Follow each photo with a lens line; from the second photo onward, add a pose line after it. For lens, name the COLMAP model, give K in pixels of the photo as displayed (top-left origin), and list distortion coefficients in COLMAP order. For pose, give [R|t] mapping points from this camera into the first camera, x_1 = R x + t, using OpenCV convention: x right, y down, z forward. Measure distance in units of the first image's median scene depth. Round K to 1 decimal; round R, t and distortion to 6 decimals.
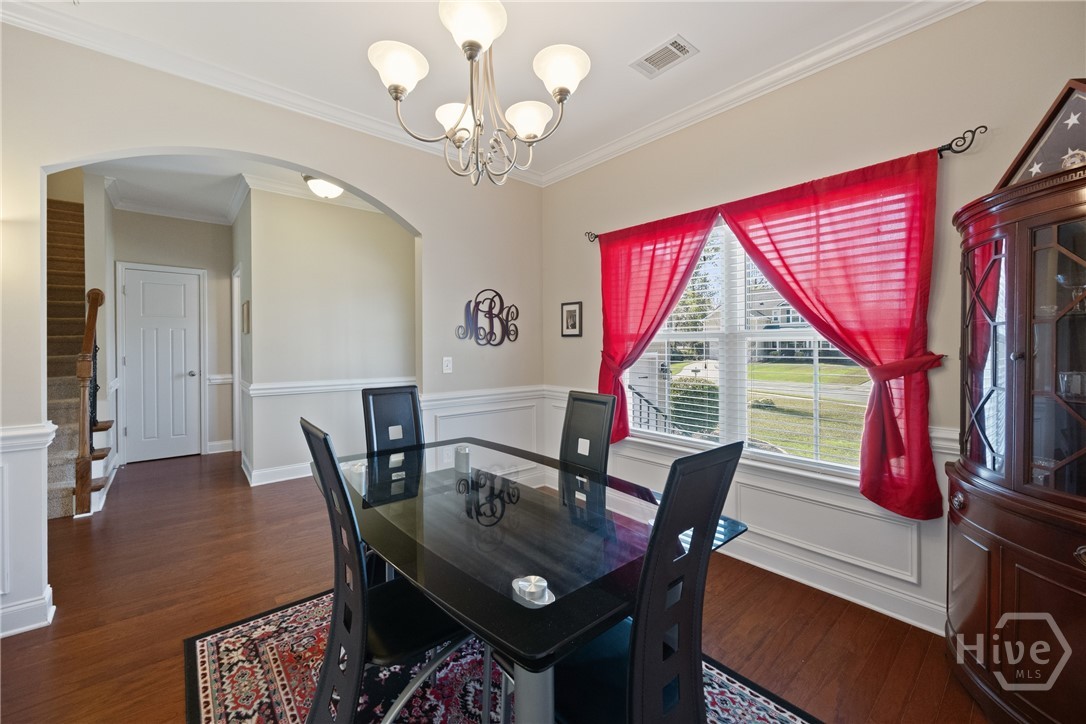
lens RADIAL K [[426.9, 0, 528.0], [0, 426.9, 347.1], [0, 0, 1]] dist [-0.002943, 0.000313]
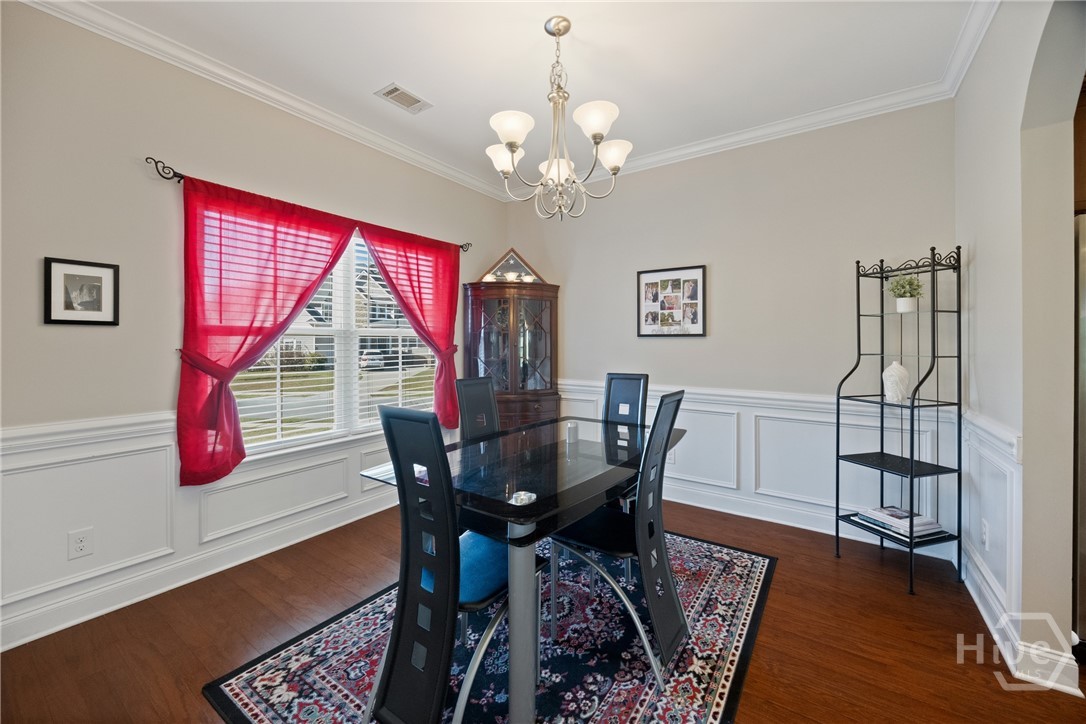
lens RADIAL K [[426.9, 0, 532.3], [0, 426.9, 342.7], [0, 0, 1]] dist [-0.002943, 0.000313]
pose [[-0.252690, 0.007431, 0.967519, -0.818061], [0.017256, 0.999846, -0.003172, 0.014425], [-0.967393, 0.015894, -0.252779, 0.859811]]
